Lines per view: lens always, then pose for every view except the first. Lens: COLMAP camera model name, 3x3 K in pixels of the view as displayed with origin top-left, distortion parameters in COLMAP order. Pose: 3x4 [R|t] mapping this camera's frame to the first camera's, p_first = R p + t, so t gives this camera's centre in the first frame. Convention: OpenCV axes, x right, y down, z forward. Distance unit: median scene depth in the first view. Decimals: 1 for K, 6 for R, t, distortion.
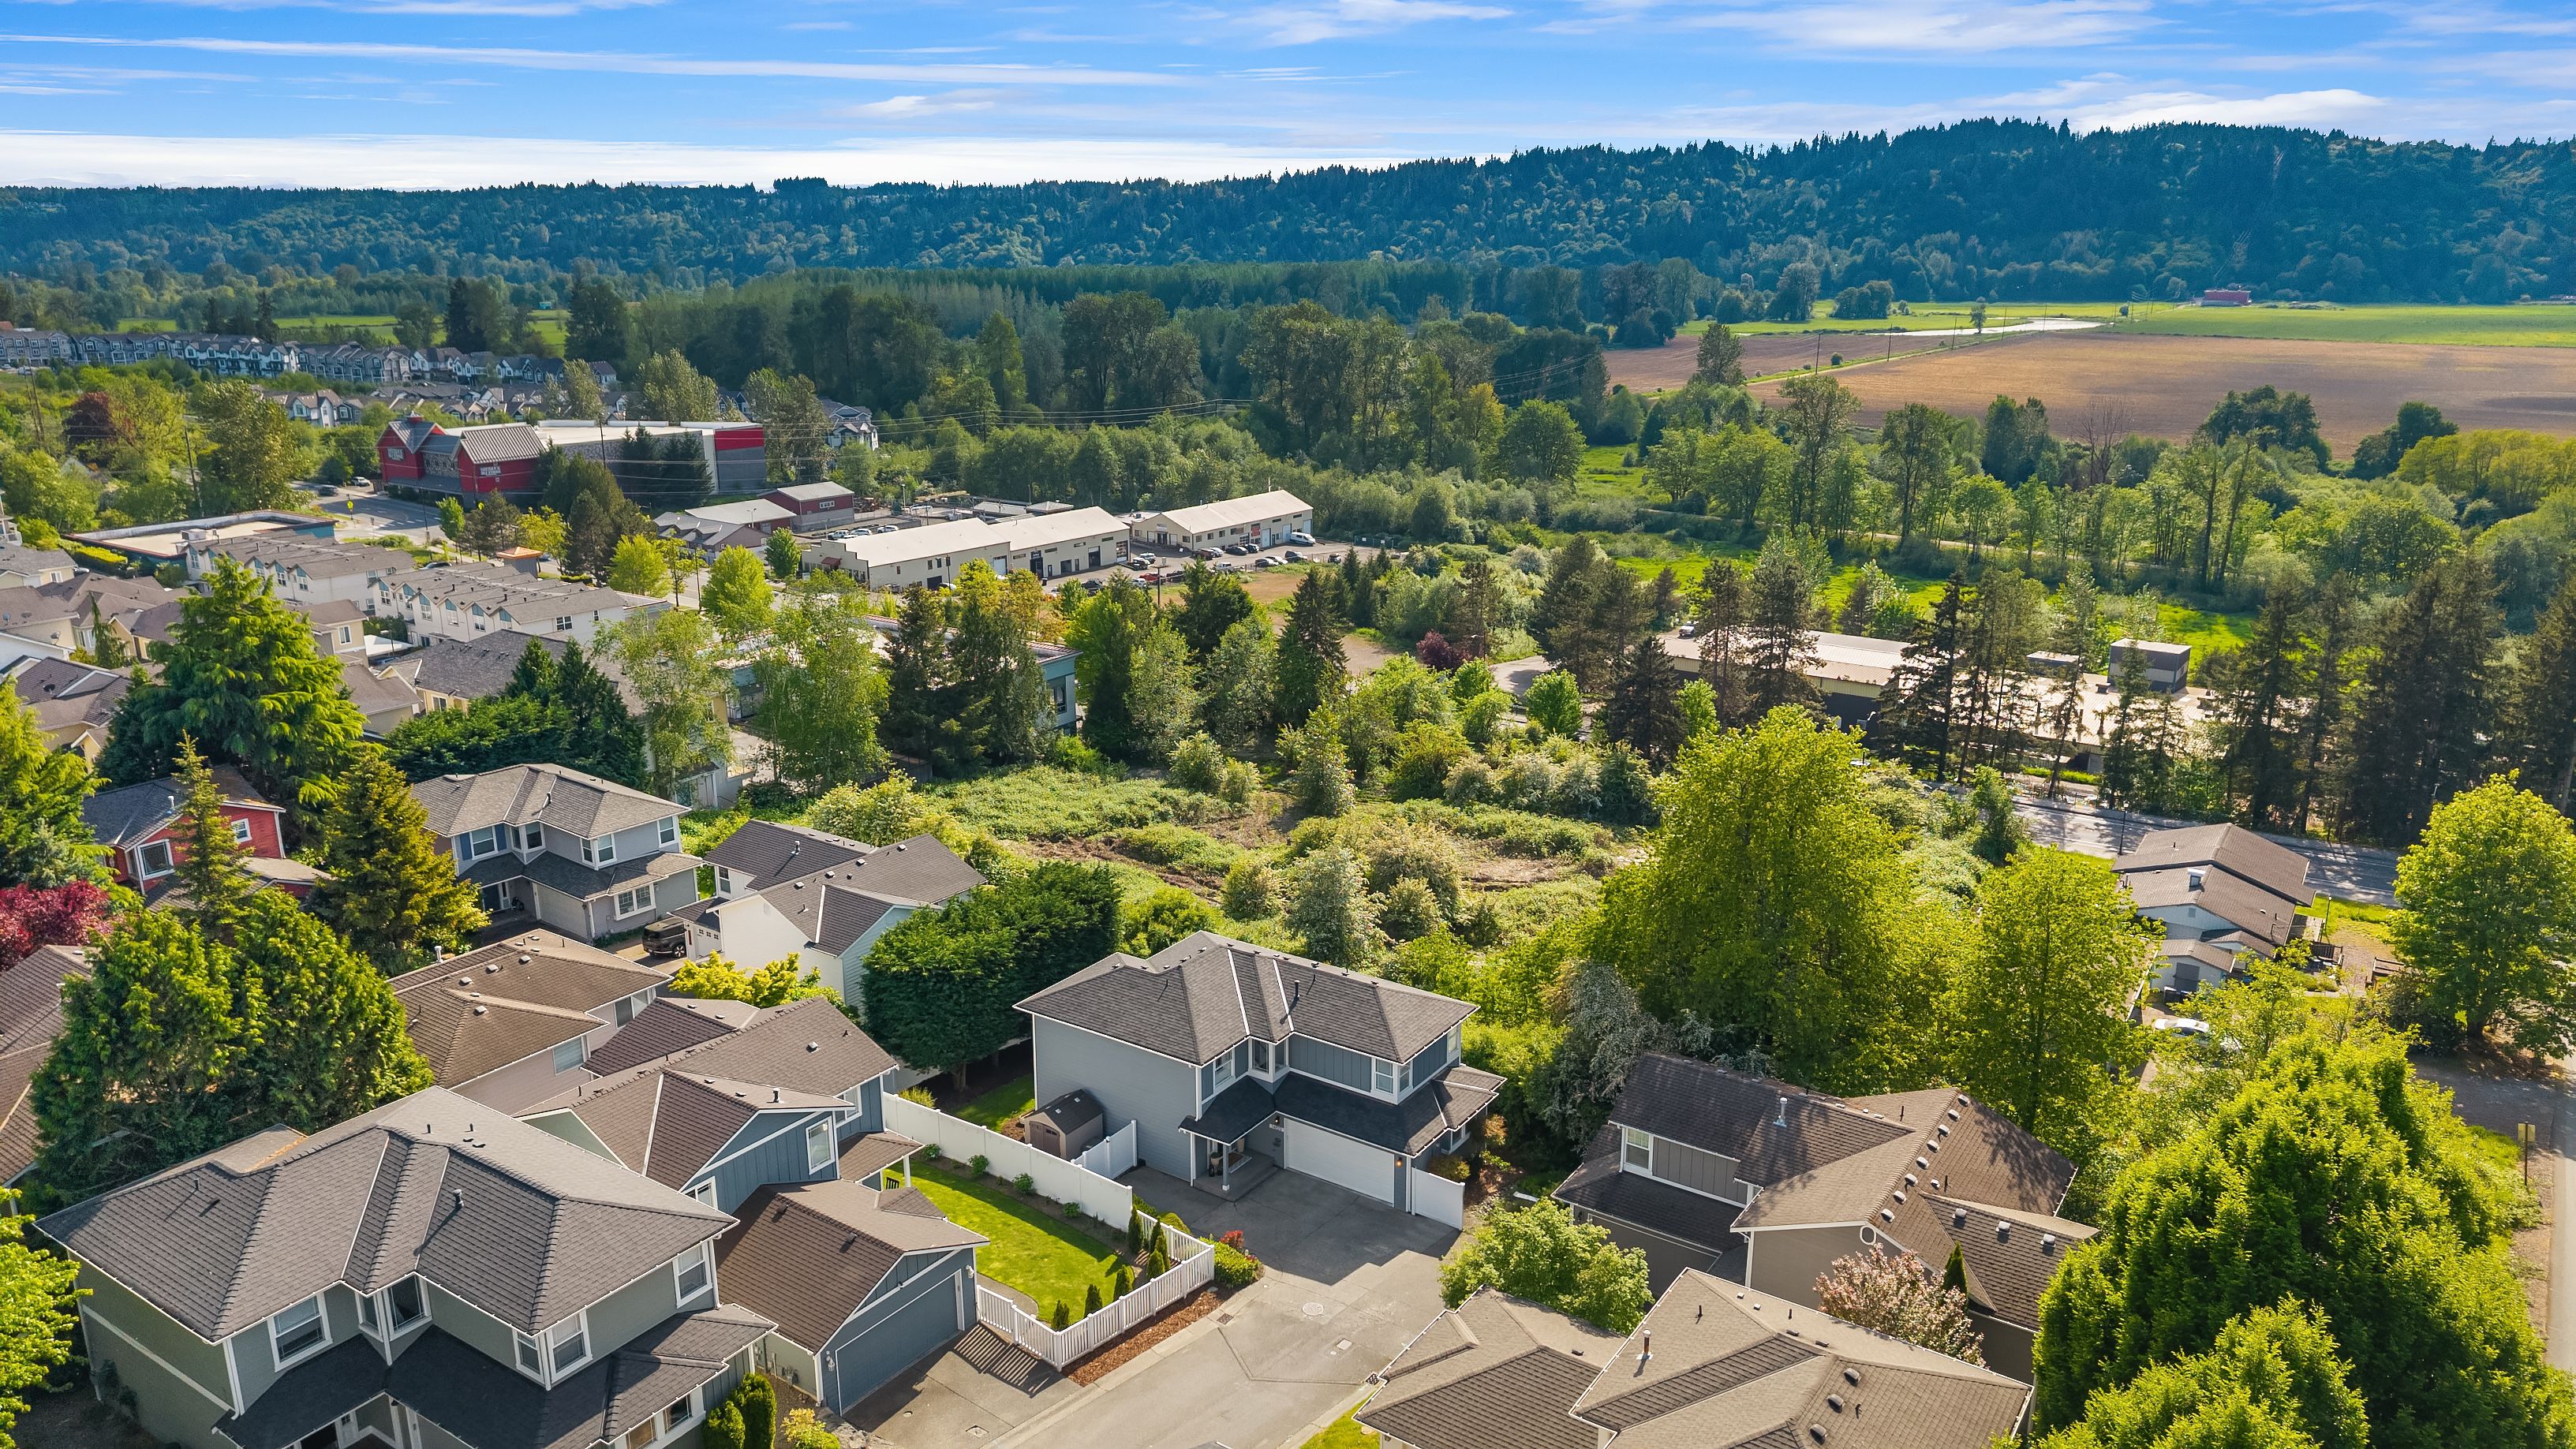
lens RADIAL K [[1720.7, 0, 1288.0], [0, 1720.7, 724.5], [0, 0, 1]] dist [0.019249, -0.003388]
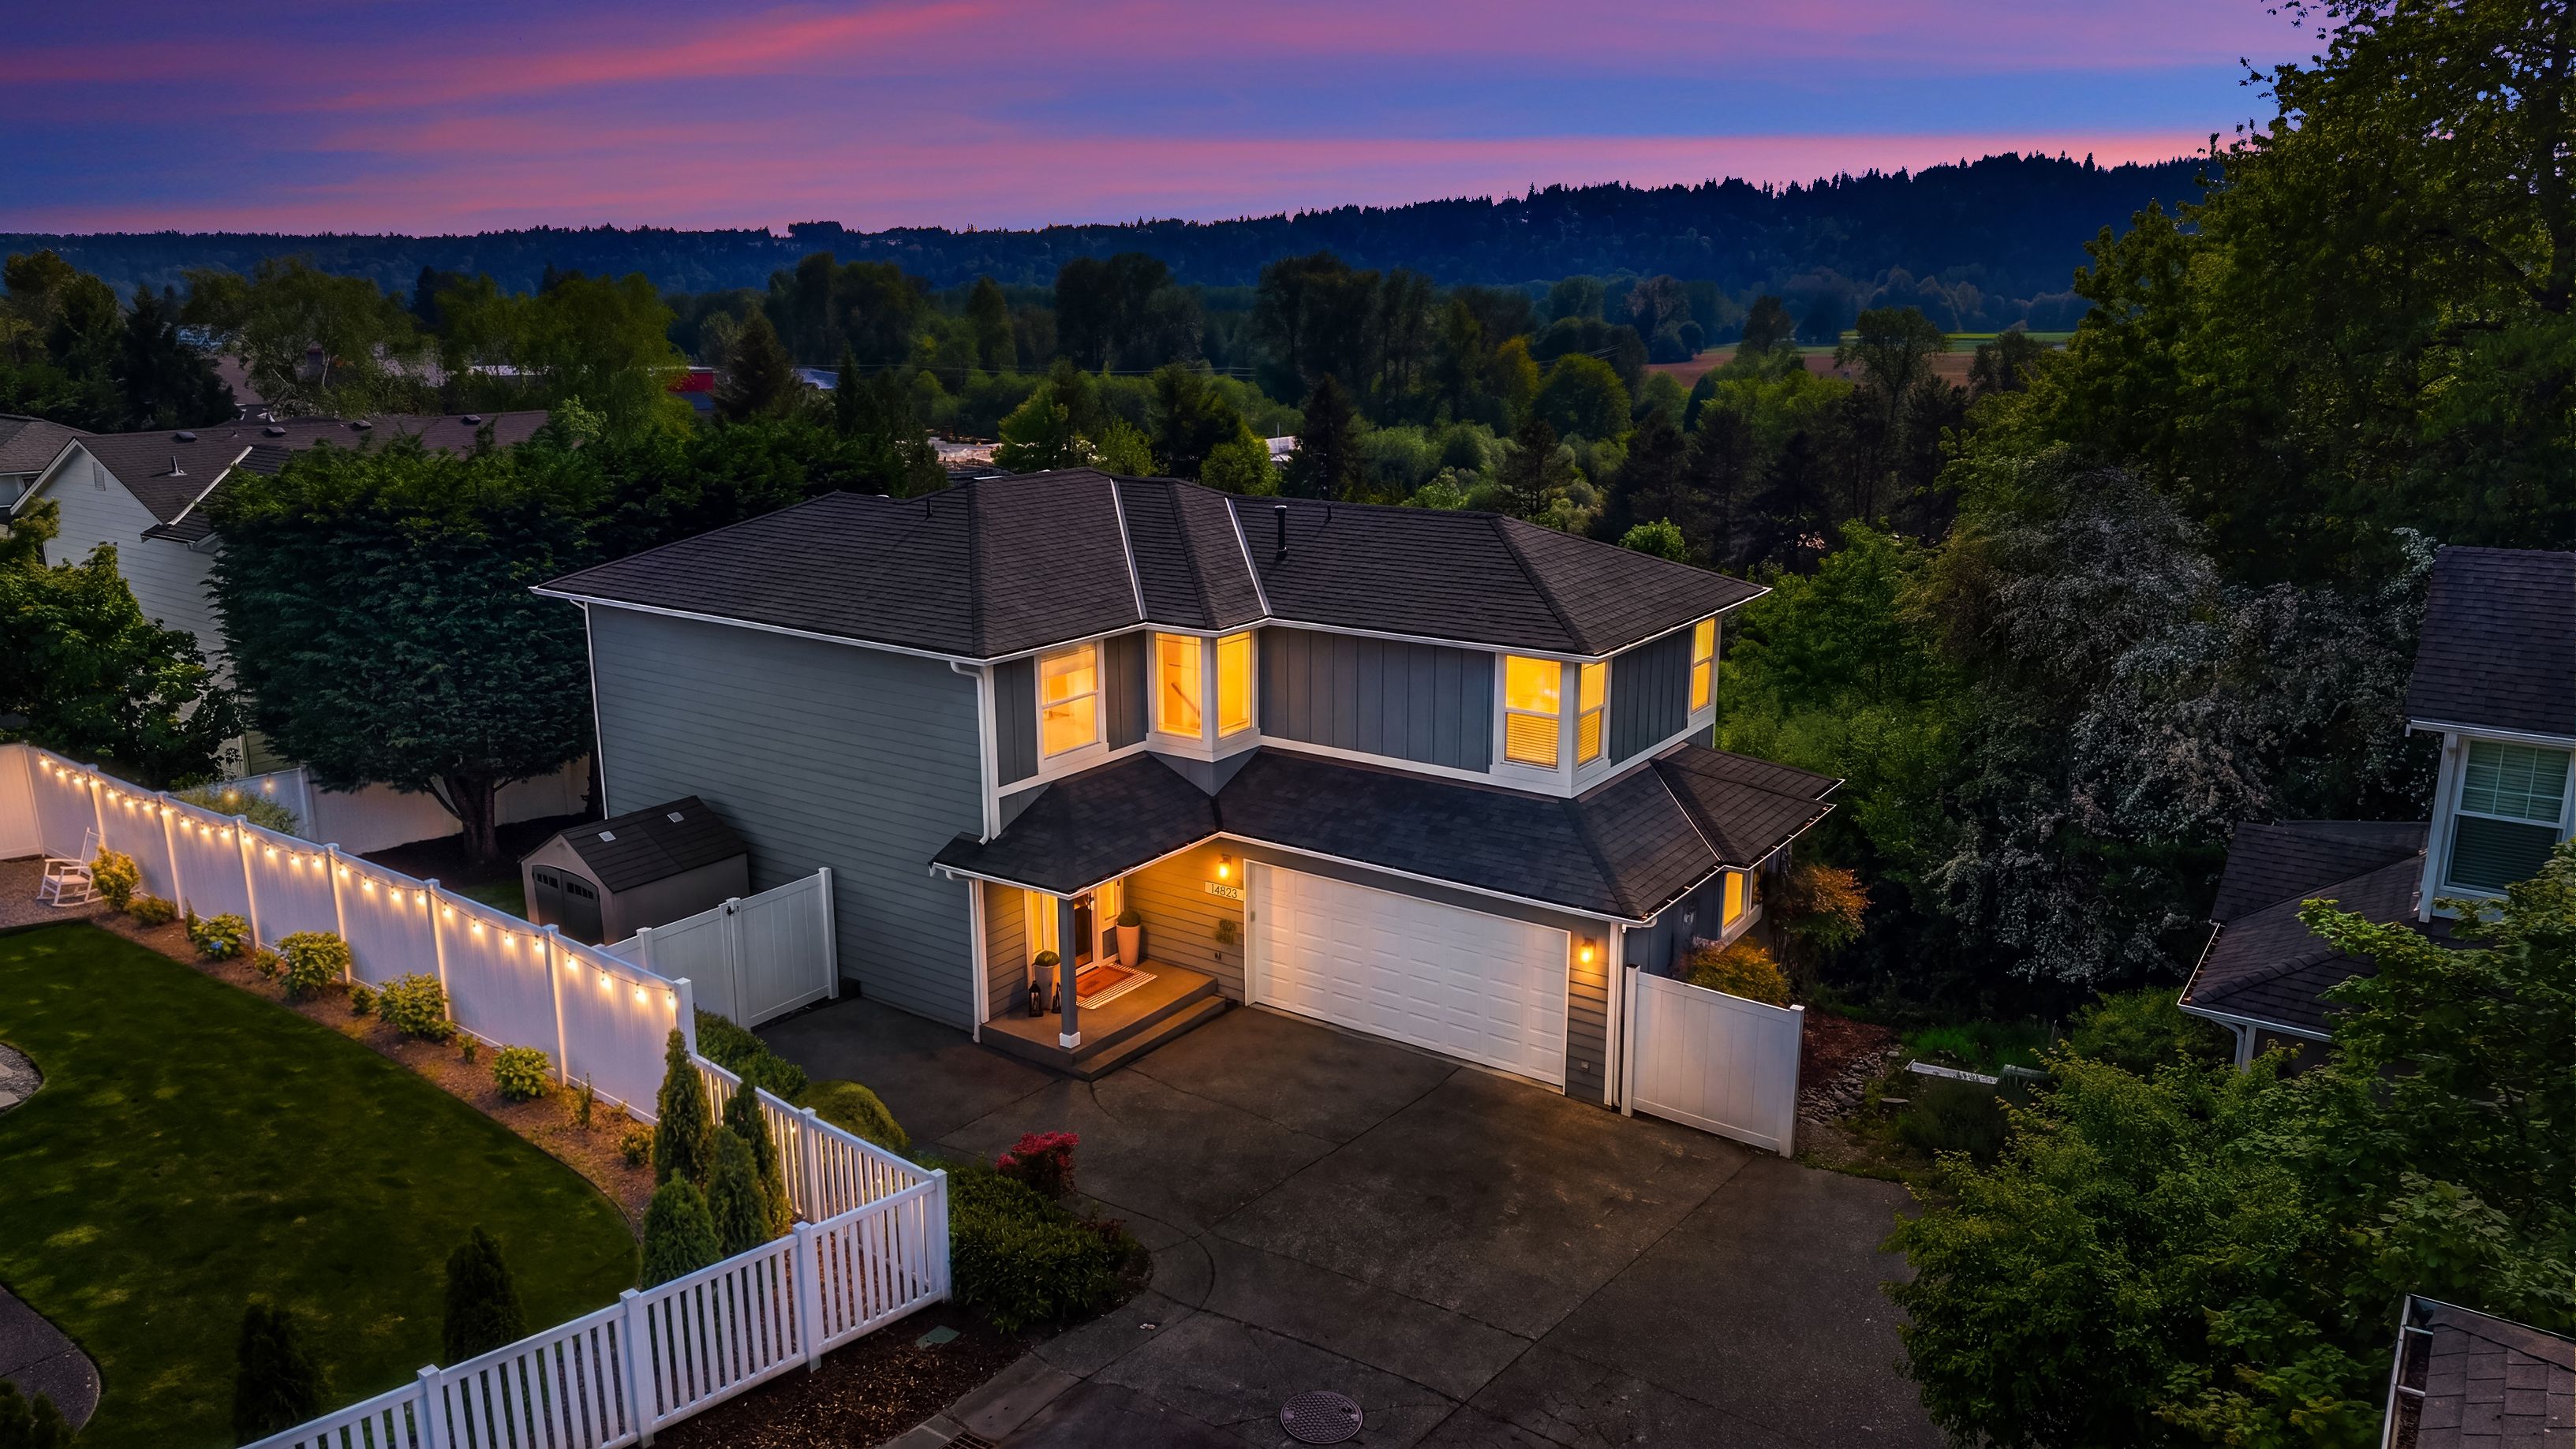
lens RADIAL K [[1720.7, 0, 1288.0], [0, 1720.7, 724.5], [0, 0, 1]] dist [0.019249, -0.003388]
pose [[0.999962, 0.000615, -0.008697, 0.001744], [-0.000878, 0.999540, -0.030311, 0.038790], [0.008674, 0.030317, 0.999503, 0.117782]]
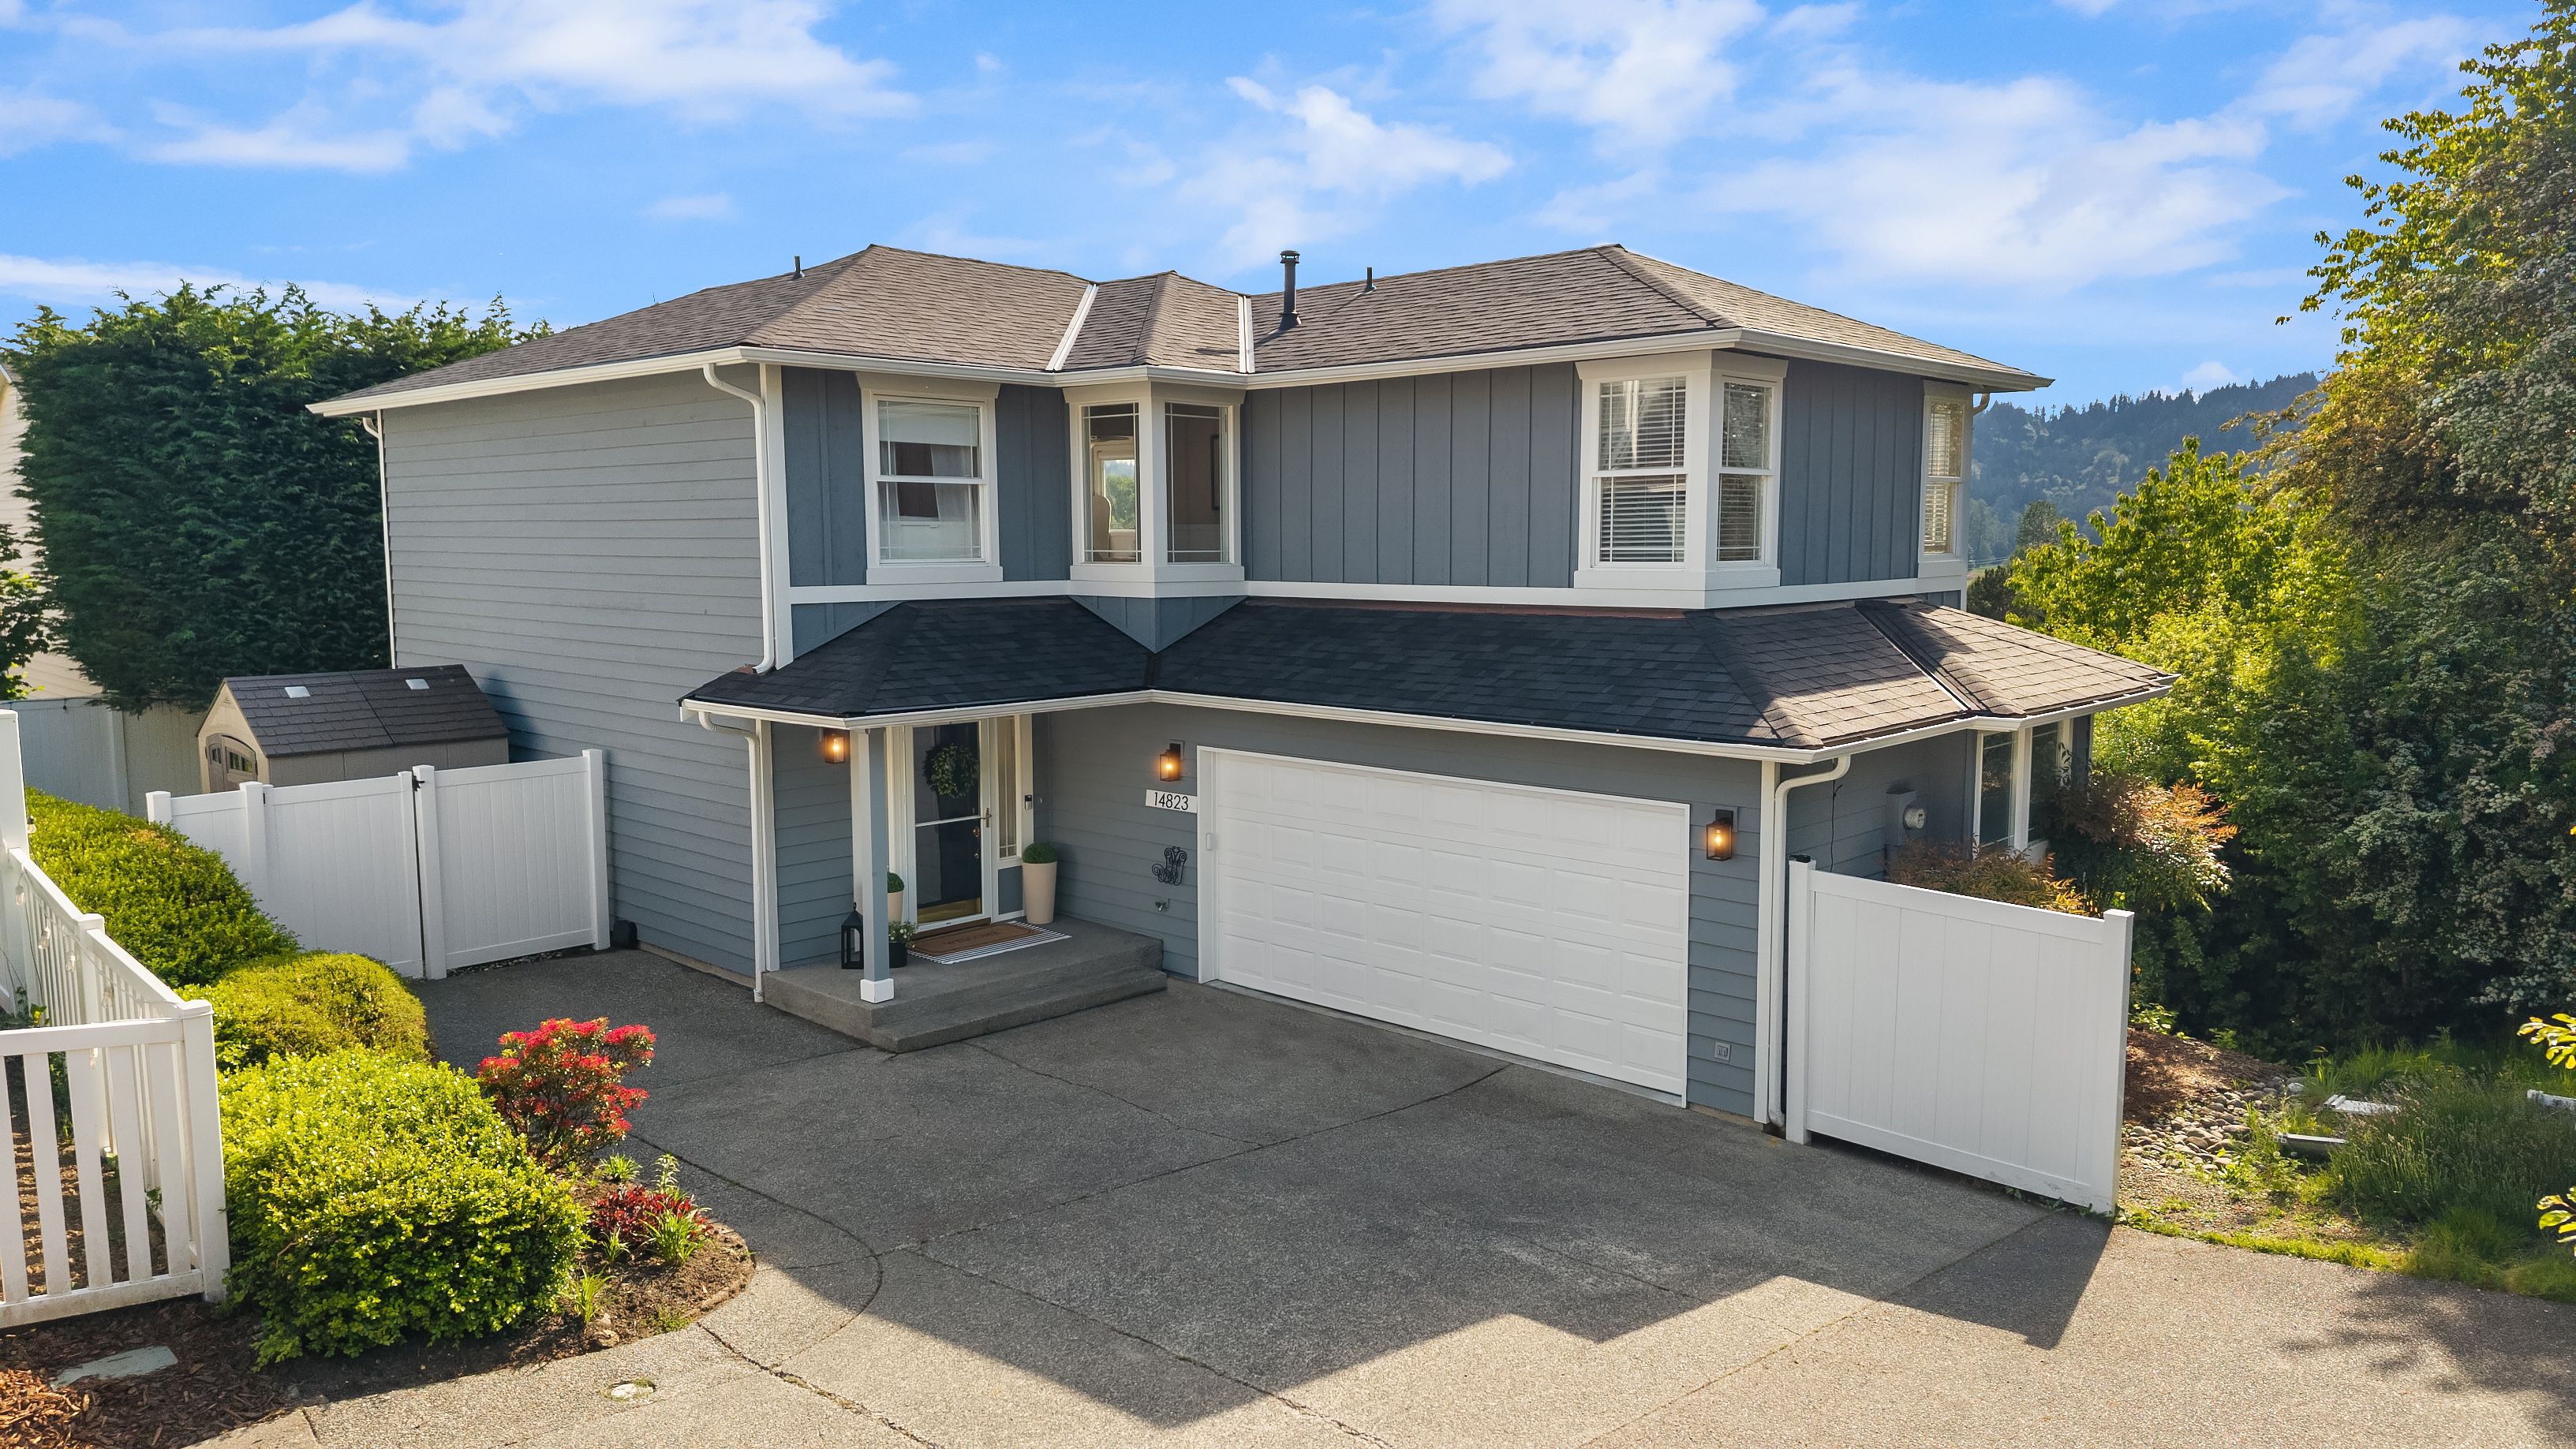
lens RADIAL K [[1740.1, 0, 1288.0], [0, 1740.1, 724.5], [0, 0, 1]] dist [-0.051854, 0.091560]
pose [[0.988088, 0.013054, -0.153332, 0.008226], [-0.037209, 0.987097, -0.155742, 0.047984], [0.149321, 0.159592, 0.975825, 0.142359]]
